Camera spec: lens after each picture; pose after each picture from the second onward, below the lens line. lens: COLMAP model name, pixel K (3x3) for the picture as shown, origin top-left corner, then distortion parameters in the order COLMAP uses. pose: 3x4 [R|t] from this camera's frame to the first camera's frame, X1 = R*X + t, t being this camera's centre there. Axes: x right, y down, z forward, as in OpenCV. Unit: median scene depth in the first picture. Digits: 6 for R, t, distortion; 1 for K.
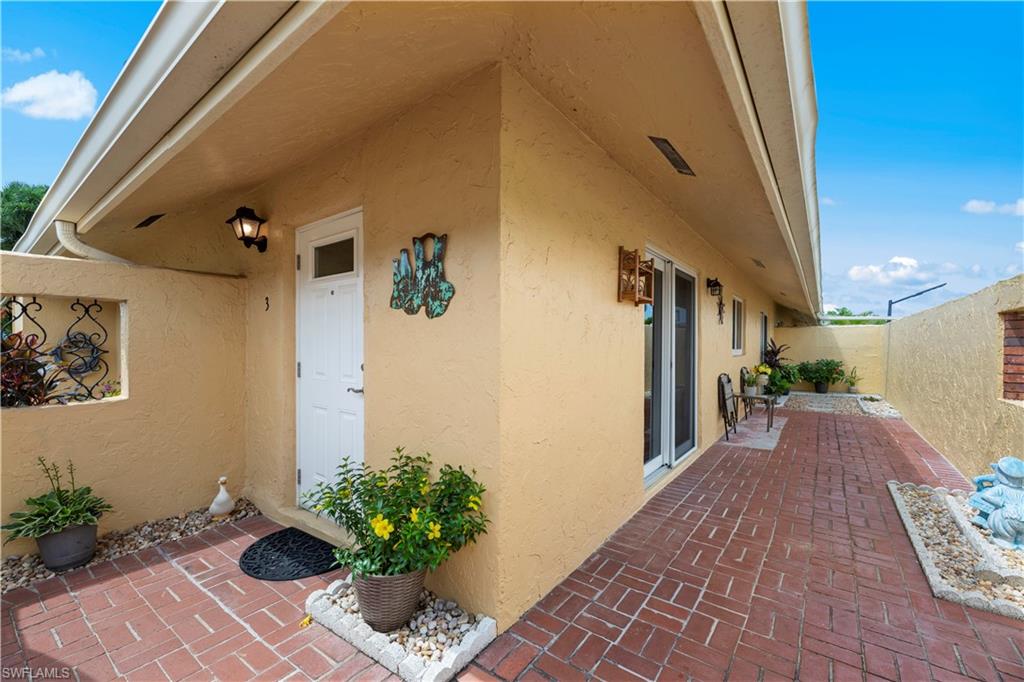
lens RADIAL K [[416.9, 0, 510.9], [0, 416.9, 335.2], [0, 0, 1]] dist [-0.000358, -0.000269]
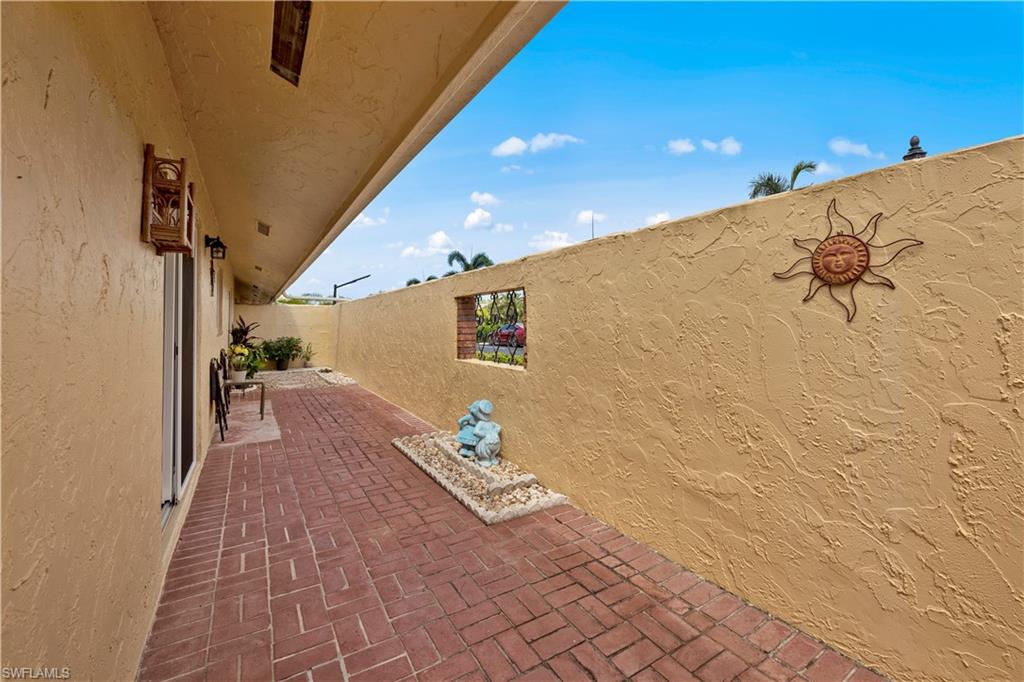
lens RADIAL K [[426.8, 0, 513.7], [0, 426.8, 310.4], [0, 0, 1]] dist [-0.000697, -0.000930]
pose [[0.359361, 0.022895, 0.932918, -0.081240], [-0.014241, 0.999717, -0.019049, 0.013267], [-0.933090, -0.006440, 0.359585, 0.291584]]
